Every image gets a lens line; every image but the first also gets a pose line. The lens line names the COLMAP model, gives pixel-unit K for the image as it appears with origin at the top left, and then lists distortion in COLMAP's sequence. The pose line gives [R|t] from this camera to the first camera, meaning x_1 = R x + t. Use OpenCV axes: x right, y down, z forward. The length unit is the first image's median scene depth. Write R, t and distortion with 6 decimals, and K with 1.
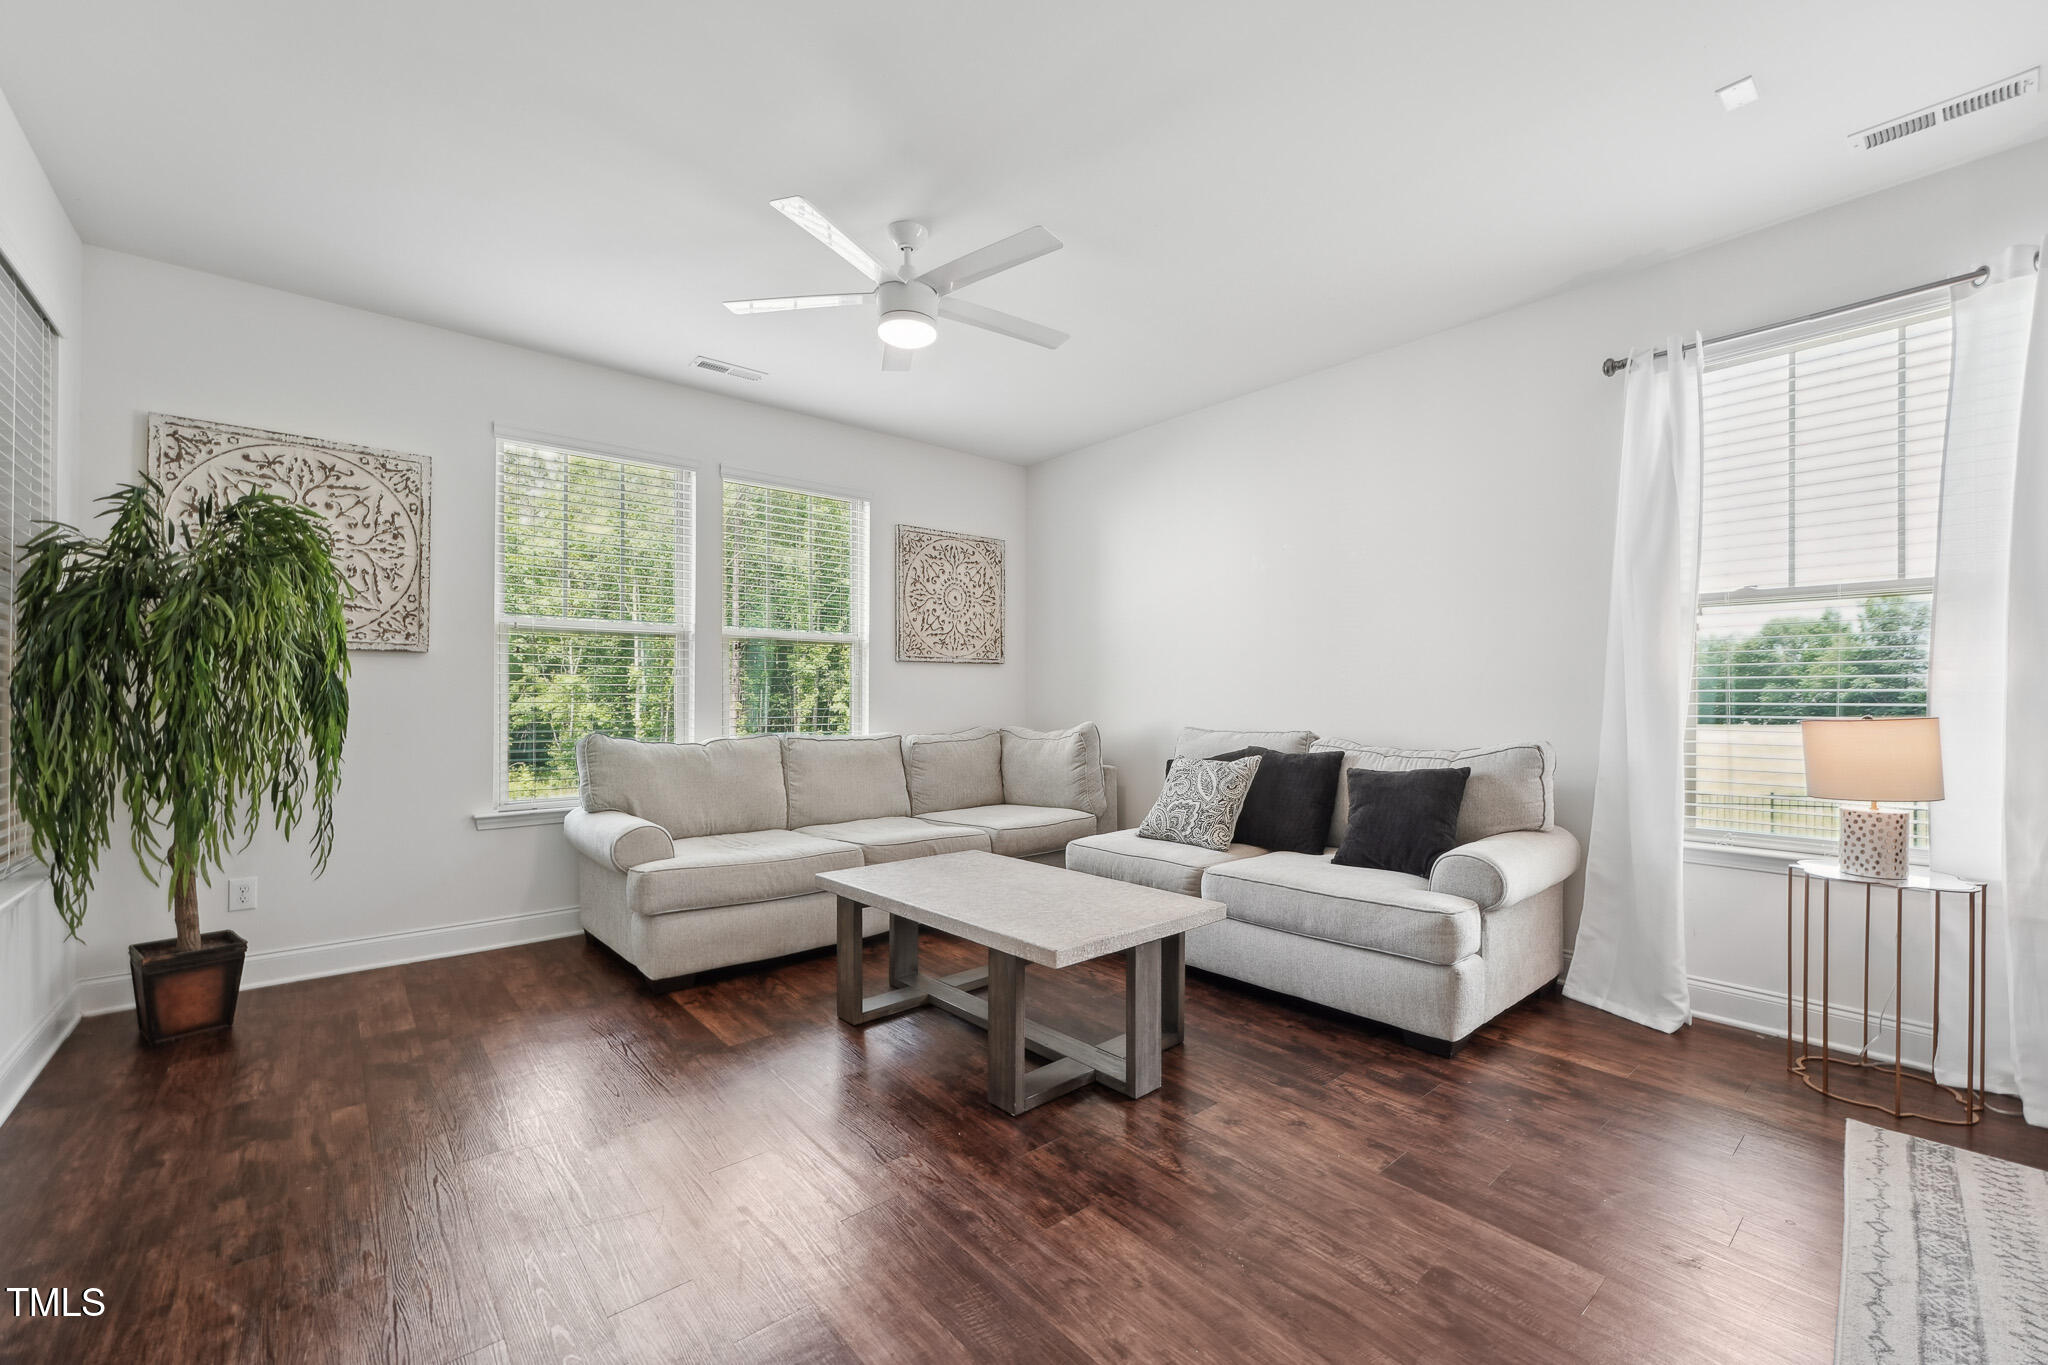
lens RADIAL K [[821.7, 0, 1030.1], [0, 821.7, 689.1], [0, 0, 1]] dist [0.000858, 0.001294]
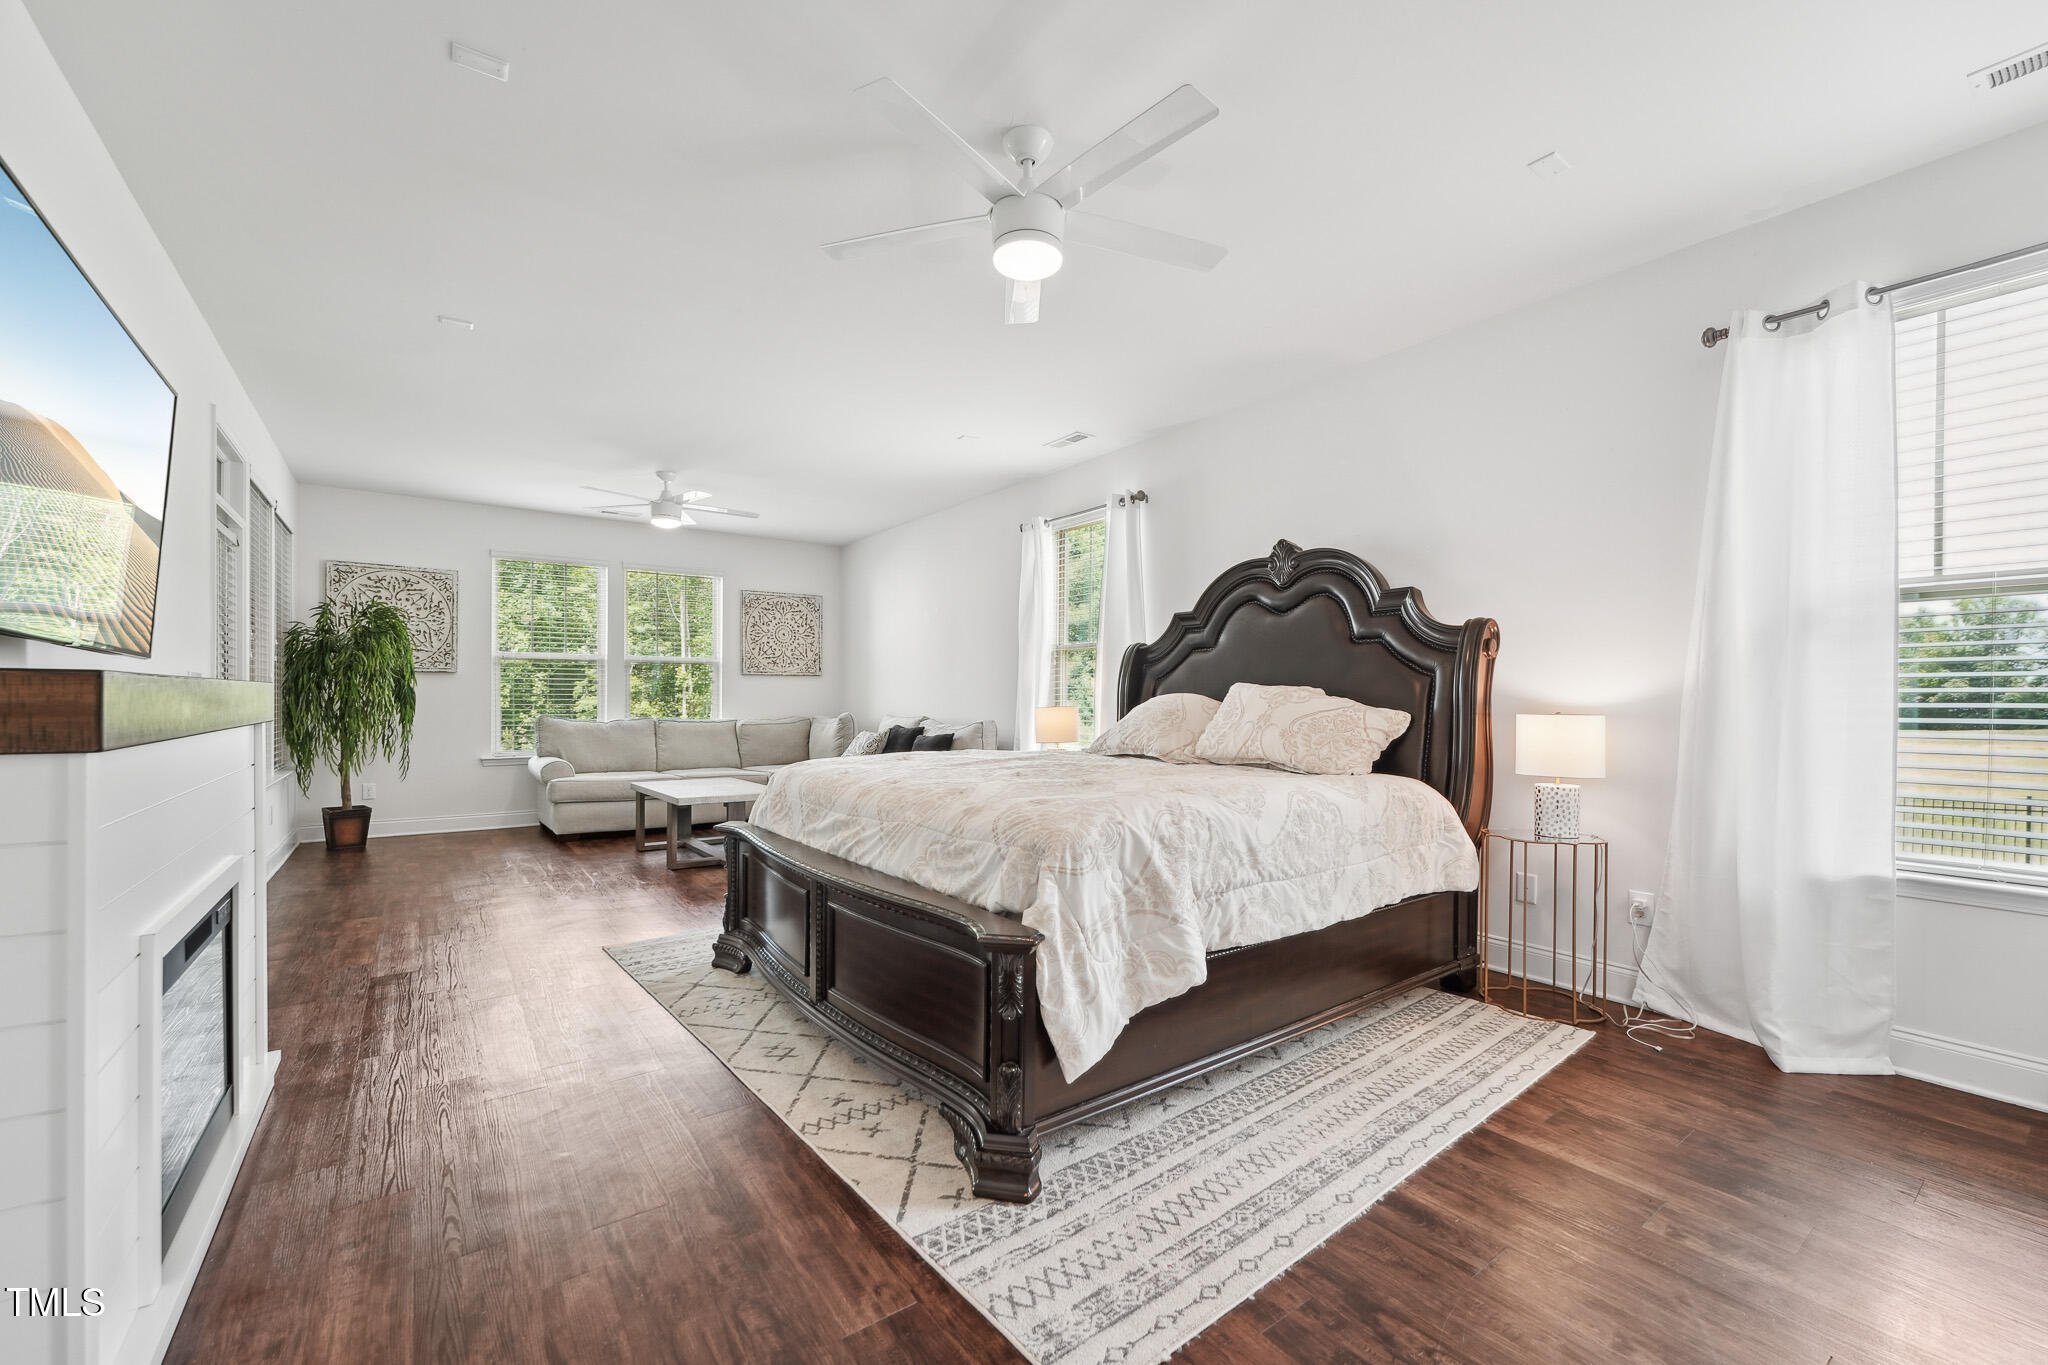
lens RADIAL K [[821.7, 0, 1022.4], [0, 821.7, 700.1], [0, 0, 1]] dist [0.000858, 0.001294]
pose [[0.996966, 0.003798, -0.077744, 0.806880], [-0.002882, 0.999925, 0.011899, -0.007282], [0.077784, -0.011638, 0.996902, -0.892955]]
